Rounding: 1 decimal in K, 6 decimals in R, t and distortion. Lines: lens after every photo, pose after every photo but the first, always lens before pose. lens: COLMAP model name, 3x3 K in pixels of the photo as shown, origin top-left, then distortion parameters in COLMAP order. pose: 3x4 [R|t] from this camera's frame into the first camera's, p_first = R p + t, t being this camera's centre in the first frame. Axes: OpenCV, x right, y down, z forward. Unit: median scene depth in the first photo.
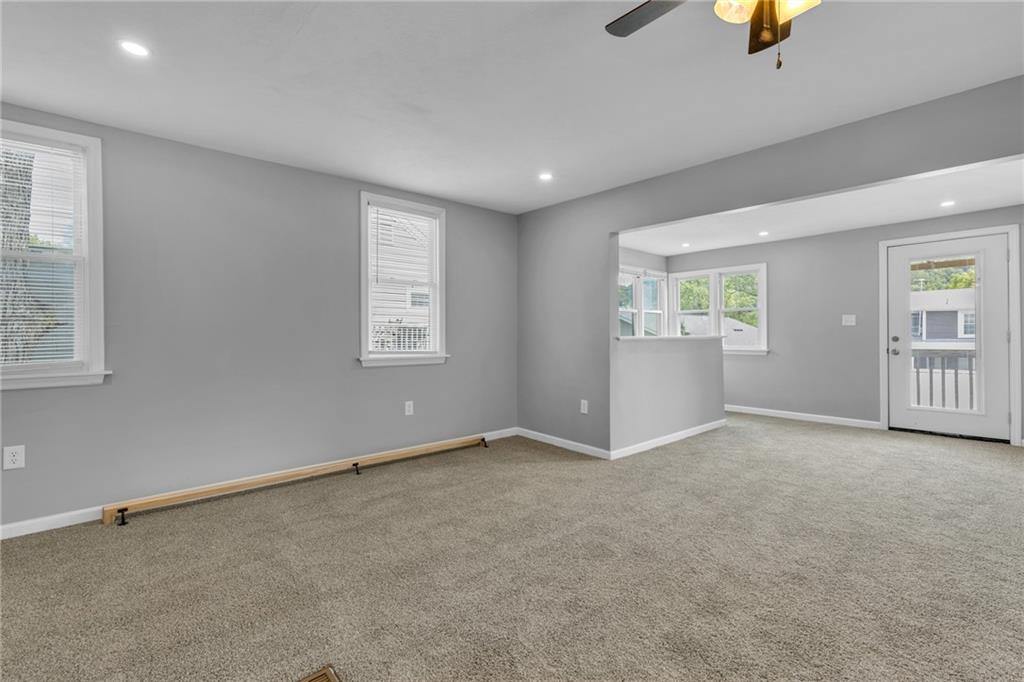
lens RADIAL K [[458.1, 0, 512.0], [0, 458.1, 341.0], [0, 0, 1]] dist [0.005470, 0.000175]
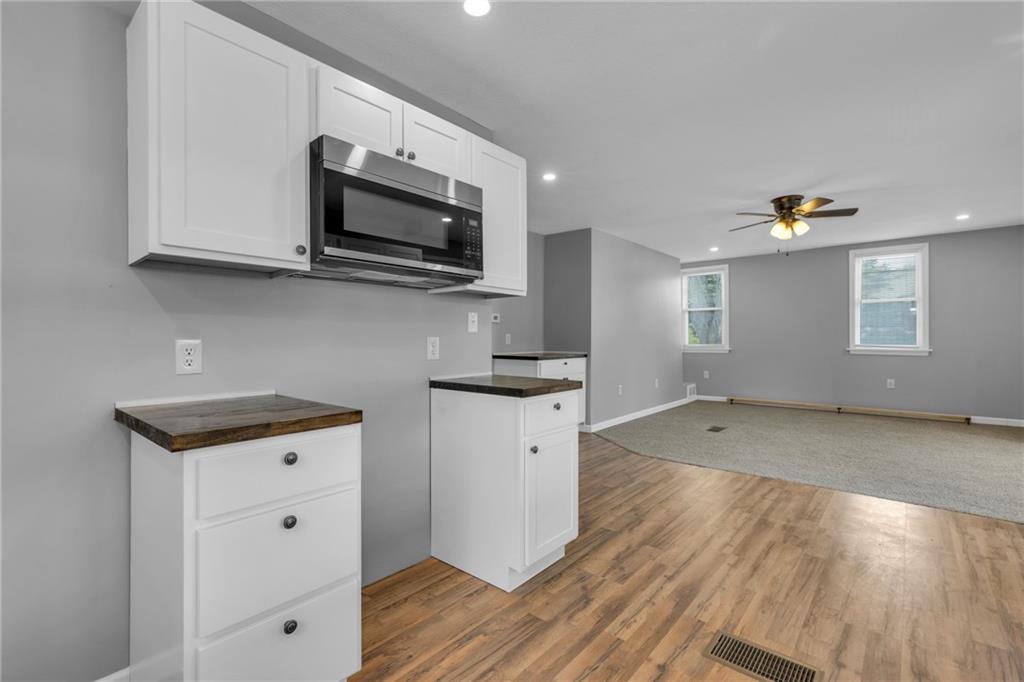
lens RADIAL K [[452.5, 0, 509.3], [0, 452.5, 335.3], [0, 0, 1]] dist [-0.001705, 0.000254]
pose [[0.114714, -0.001054, -0.993398, 1.188902], [-0.011086, 0.999936, -0.002342, 0.005313], [0.993337, 0.011281, 0.114695, -0.444151]]
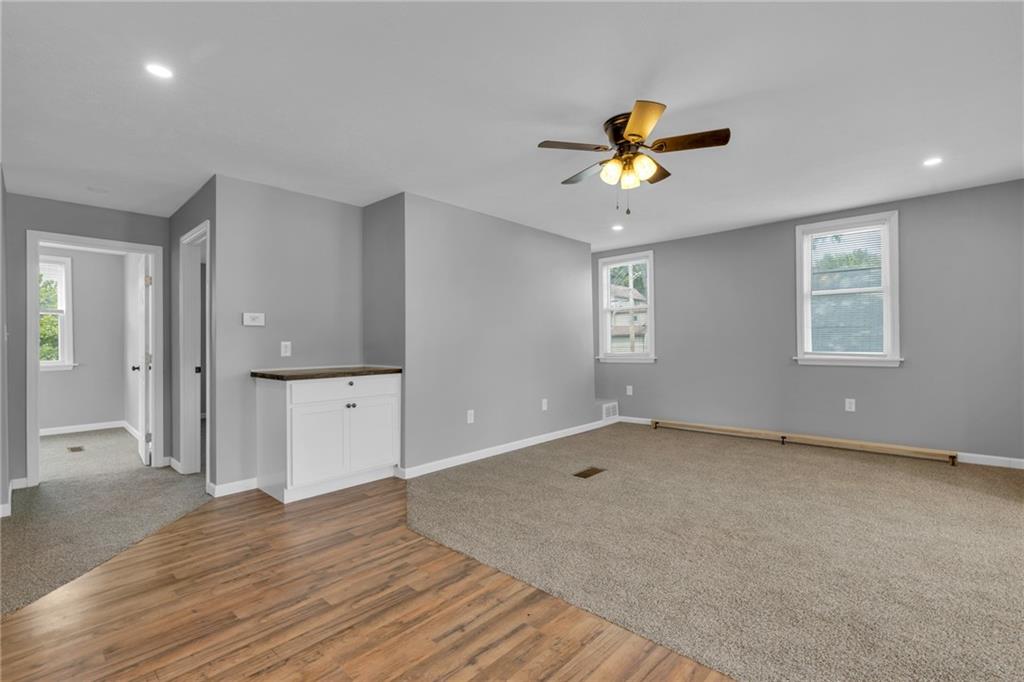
lens RADIAL K [[458.1, 0, 512.0], [0, 458.1, 341.0], [0, 0, 1]] dist [0.005470, 0.000175]
pose [[0.093836, -0.003120, -0.995583, 0.862740], [-0.003467, 0.999988, -0.003461, -0.000848], [0.995582, 0.003777, 0.093824, 0.093057]]
